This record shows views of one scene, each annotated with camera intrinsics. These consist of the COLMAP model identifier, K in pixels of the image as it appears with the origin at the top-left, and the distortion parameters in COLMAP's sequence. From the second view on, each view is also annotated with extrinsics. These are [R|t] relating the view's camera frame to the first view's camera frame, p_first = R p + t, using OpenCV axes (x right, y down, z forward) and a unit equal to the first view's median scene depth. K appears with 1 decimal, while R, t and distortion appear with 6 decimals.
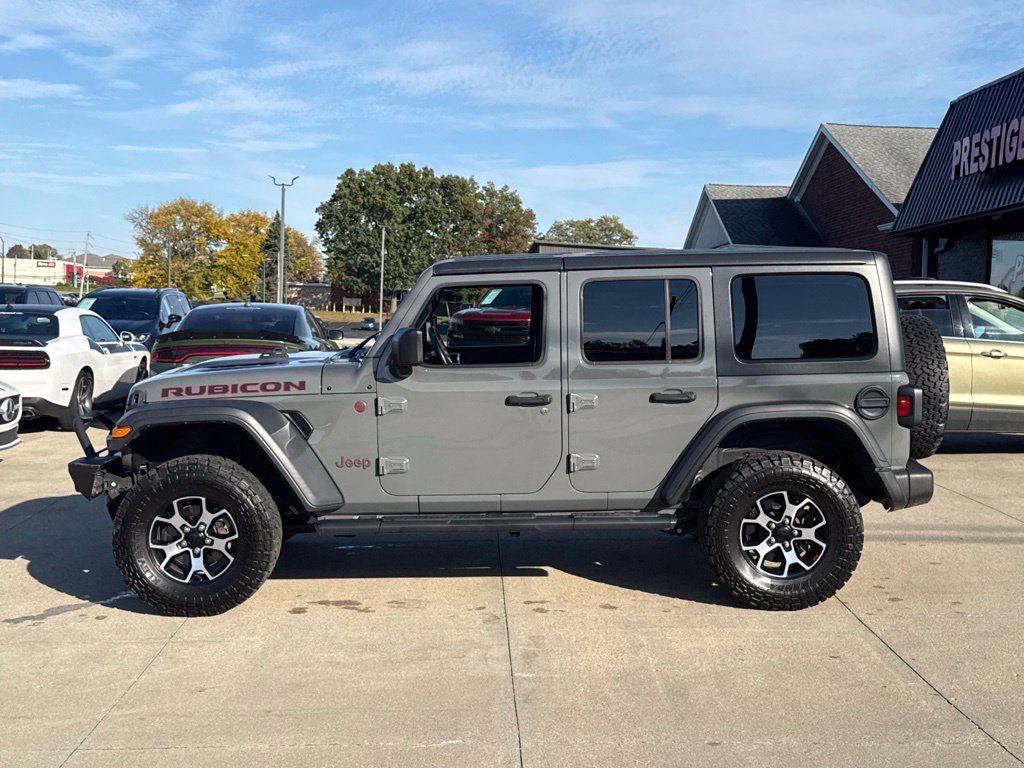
lens RADIAL K [[1313.9, 0, 512.3], [0, 1313.9, 389.7], [0, 0, 1]] dist [0.164012, -0.280683]
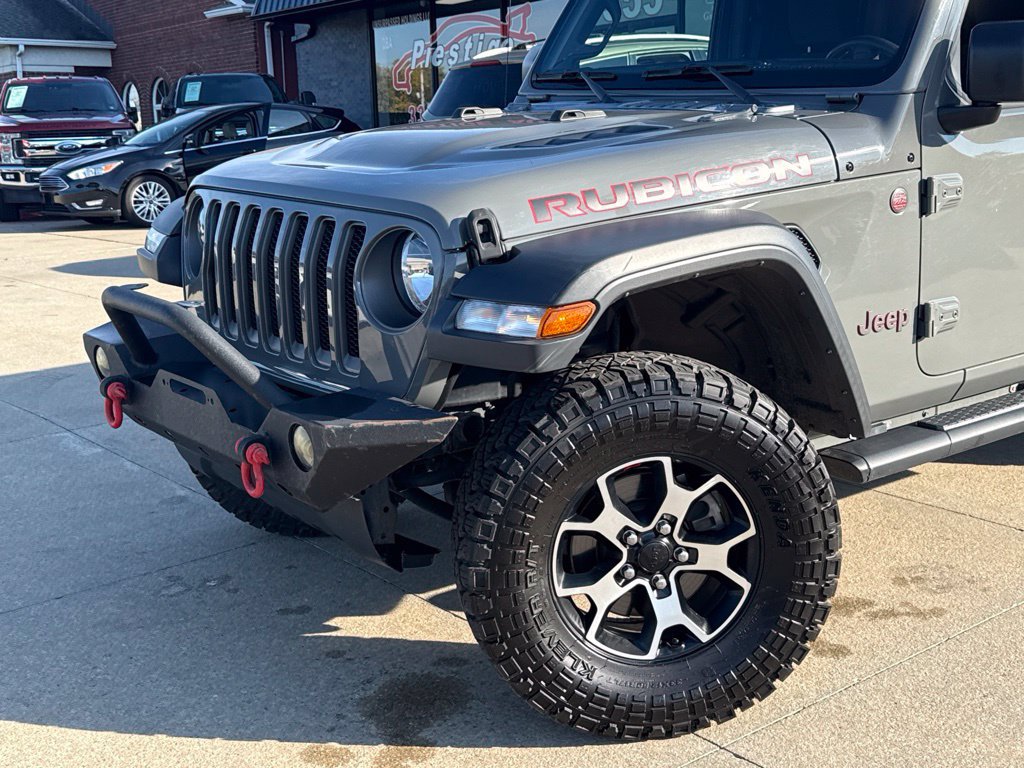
lens RADIAL K [[1313.9, 0, 512.3], [0, 1313.9, 389.7], [0, 0, 1]] dist [0.164012, -0.280683]
pose [[0.804320, -0.161661, 0.571782, -0.501939], [0.083959, 0.983544, 0.159975, -0.008781], [-0.588234, -0.080665, 0.804657, 0.692379]]
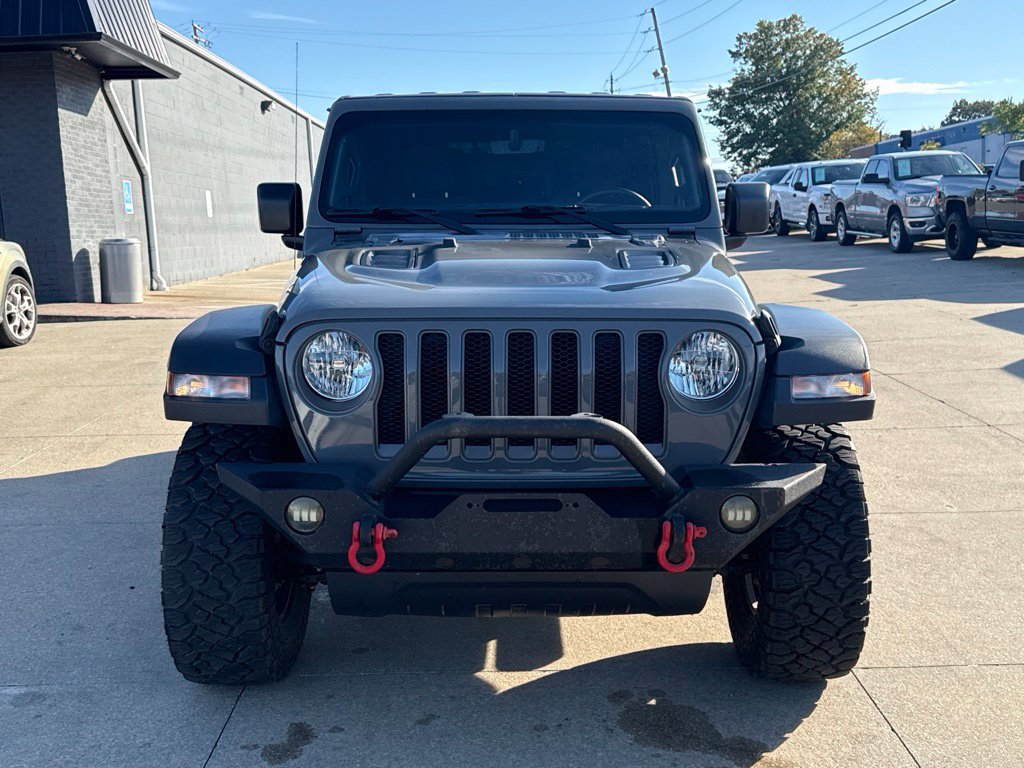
lens RADIAL K [[1126.2, 0, 513.9], [0, 1126.2, 388.1], [0, 0, 1]] dist [0.185506, -0.440652]
pose [[0.021335, -0.170563, 0.985116, -0.720649], [0.092593, 0.981442, 0.167922, -0.053835], [-0.995475, 0.087632, 0.036732, 1.098850]]
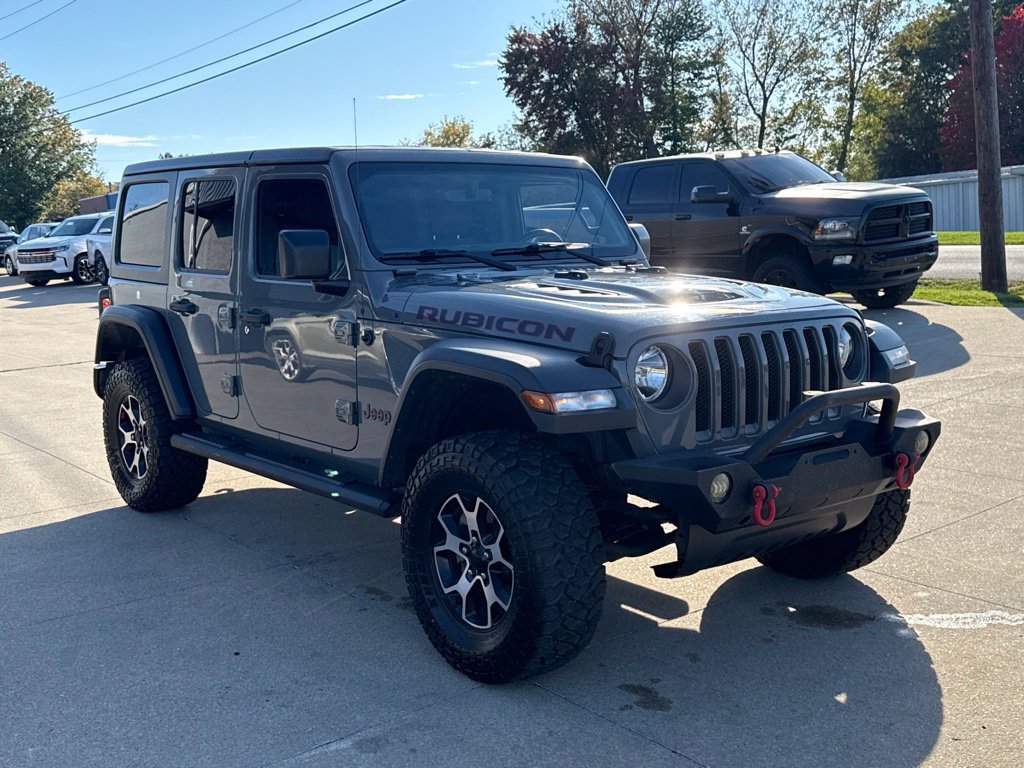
lens RADIAL K [[1126.2, 0, 513.9], [0, 1126.2, 388.1], [0, 0, 1]] dist [0.185506, -0.440652]
pose [[-0.597139, -0.096272, 0.796340, -0.672617], [0.094918, 0.977316, 0.189326, -0.094747], [-0.796502, 0.188641, -0.574455, 1.540379]]
